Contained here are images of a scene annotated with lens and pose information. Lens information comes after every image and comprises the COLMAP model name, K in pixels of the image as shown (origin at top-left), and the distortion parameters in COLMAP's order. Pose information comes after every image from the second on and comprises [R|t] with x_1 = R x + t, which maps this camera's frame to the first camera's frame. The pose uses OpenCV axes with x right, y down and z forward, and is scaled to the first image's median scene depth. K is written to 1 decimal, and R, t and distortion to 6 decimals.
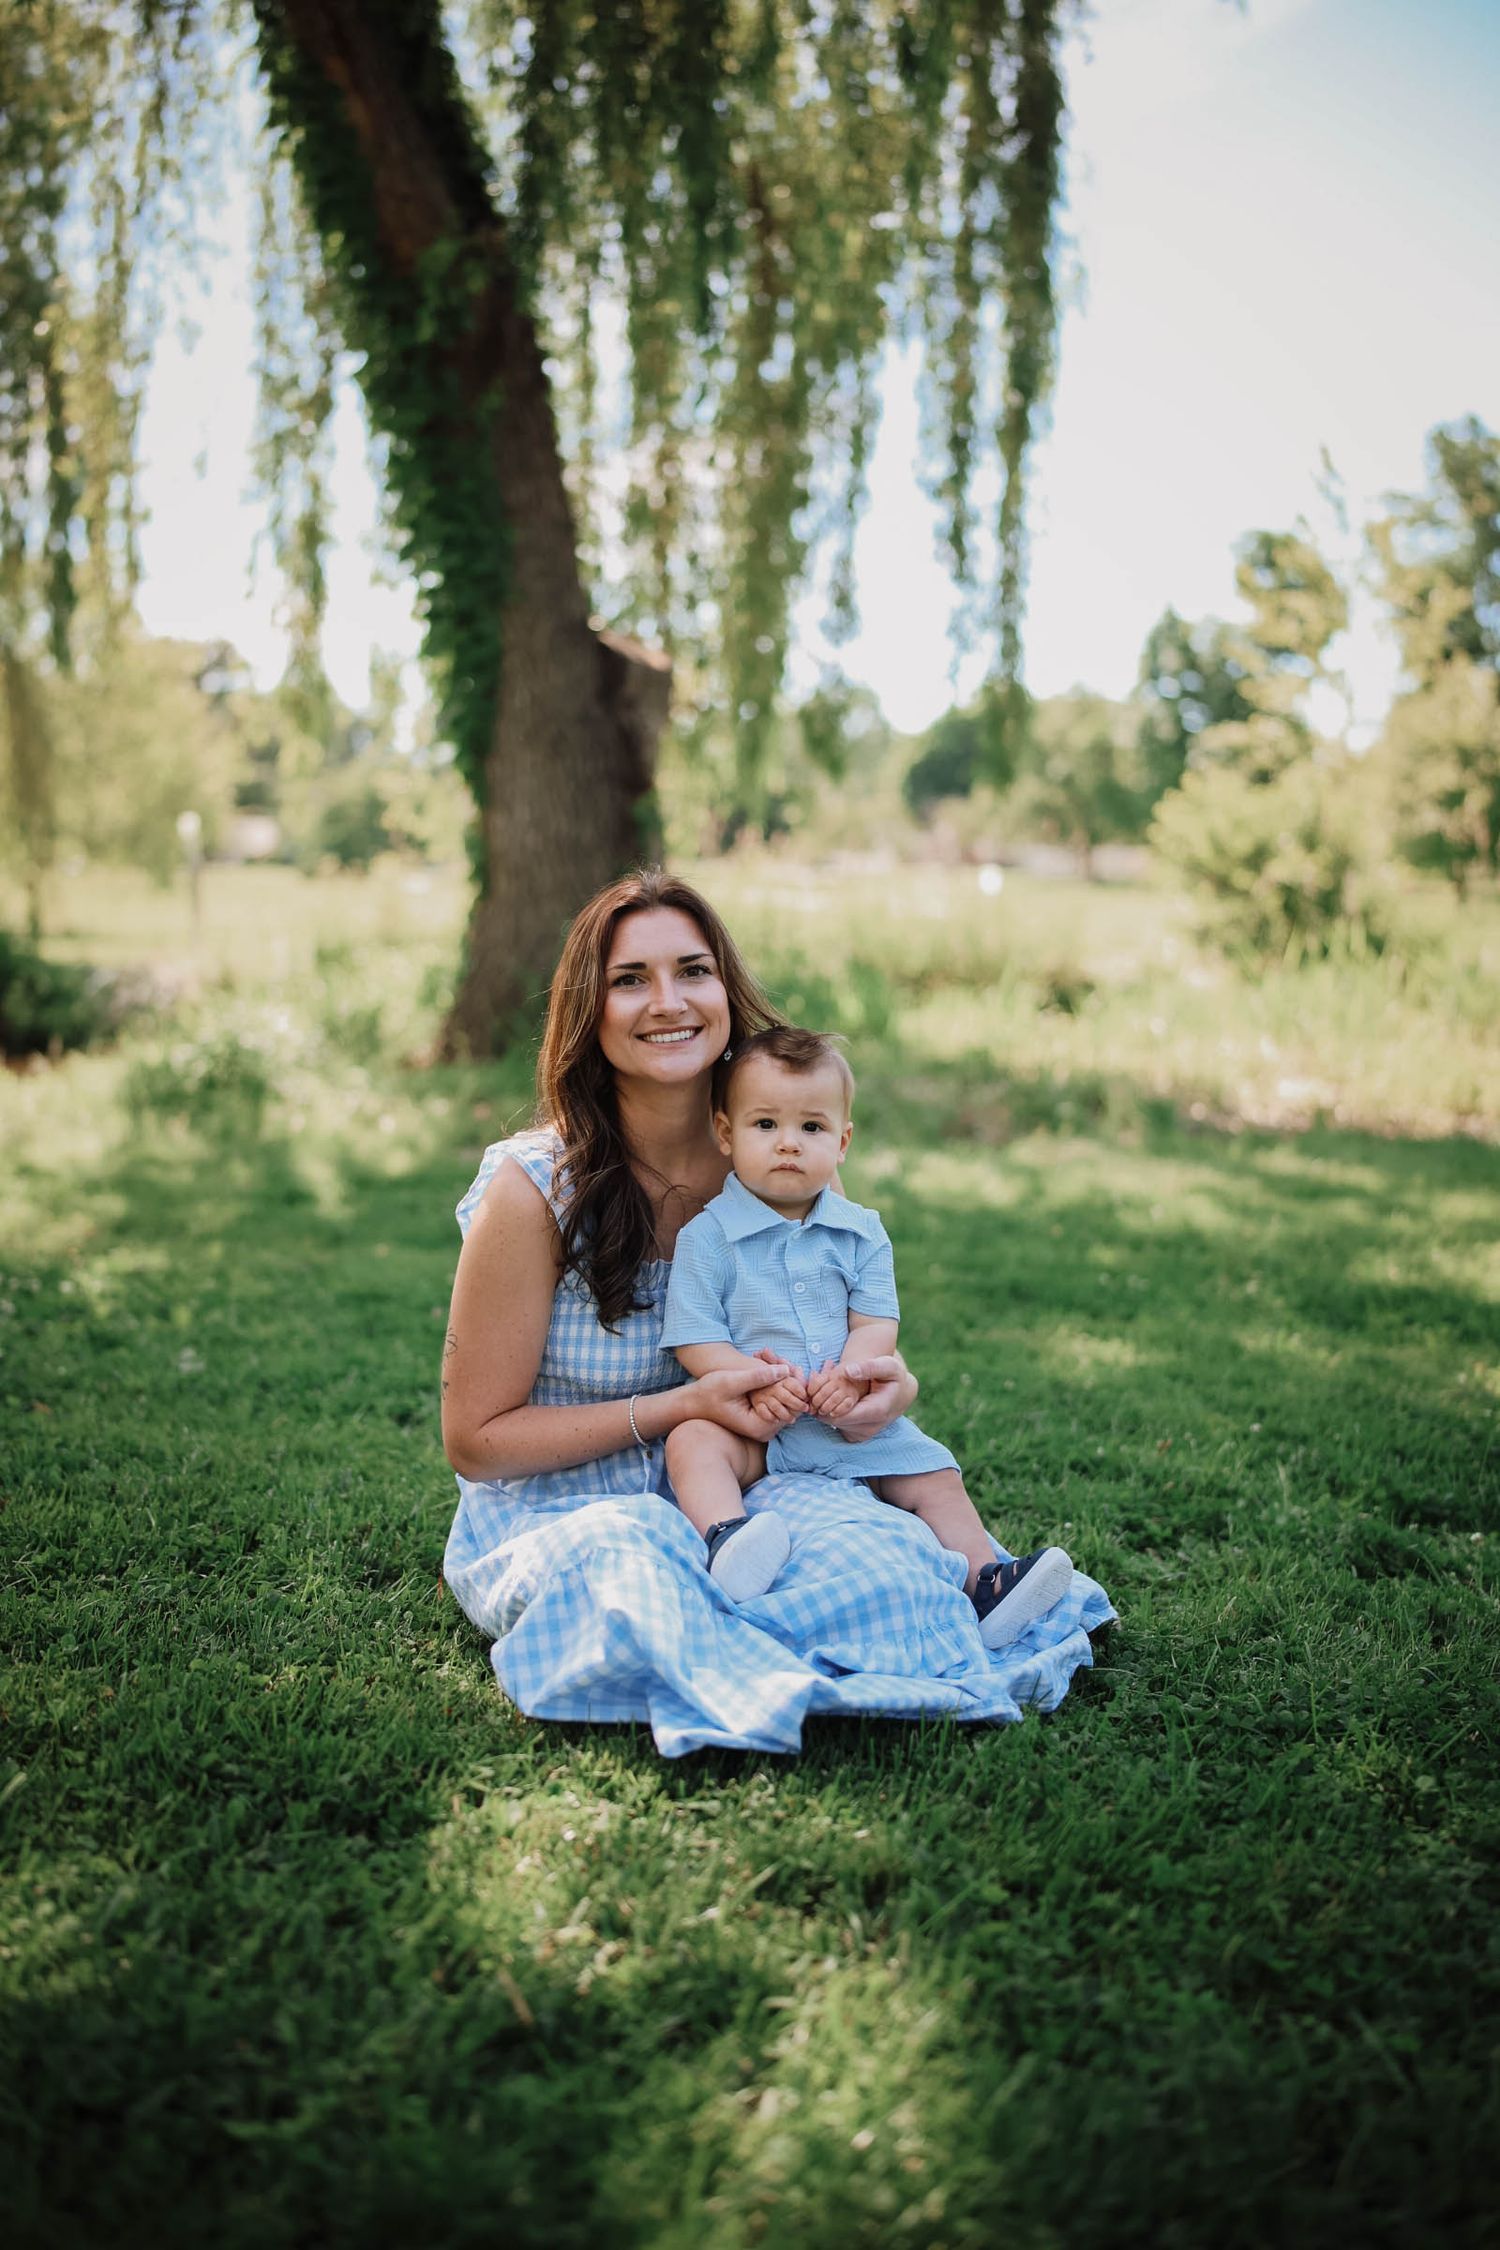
lens RADIAL K [[2310.3, 0, 751.4], [0, 2310.3, 1119.1], [0, 0, 1]] dist [-0.008491, -0.025944]
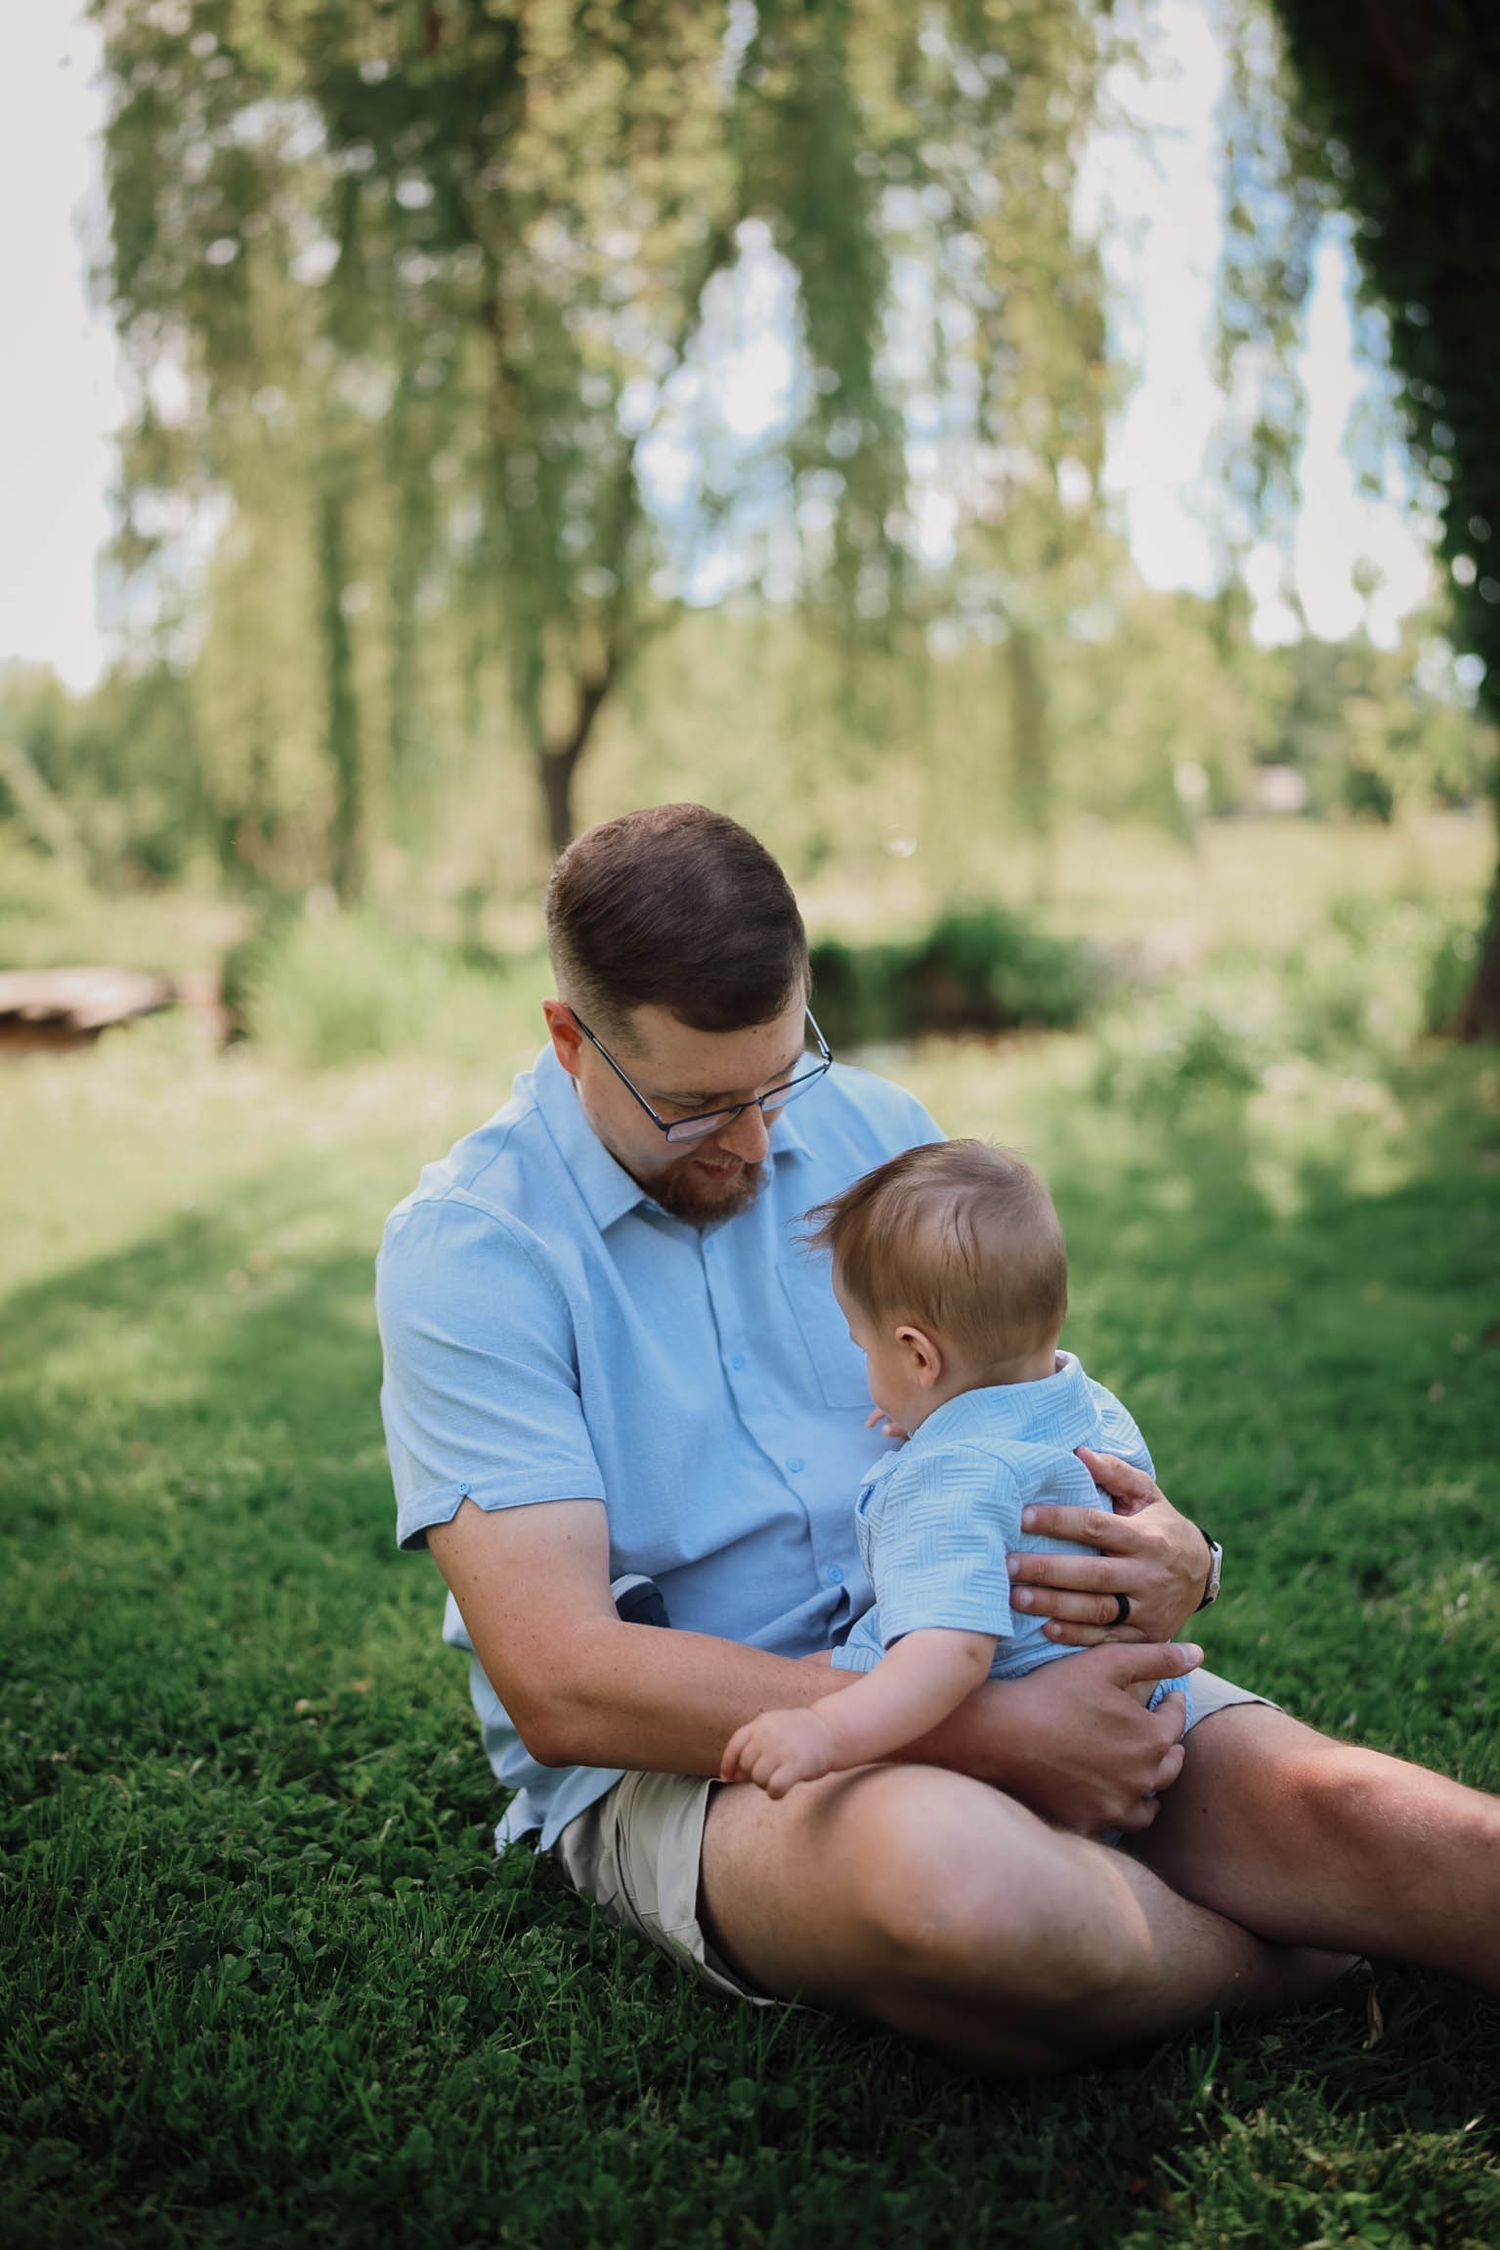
lens RADIAL K [[2397.3, 0, 745.8], [0, 2397.3, 1016.8], [0, 0, 1]] dist [0.081327, -0.016167]
pose [[0.907902, -0.027315, -0.418292, -0.009155], [0.015513, 0.999380, -0.031591, -0.028969], [0.418895, 0.022192, 0.907763, 0.275198]]
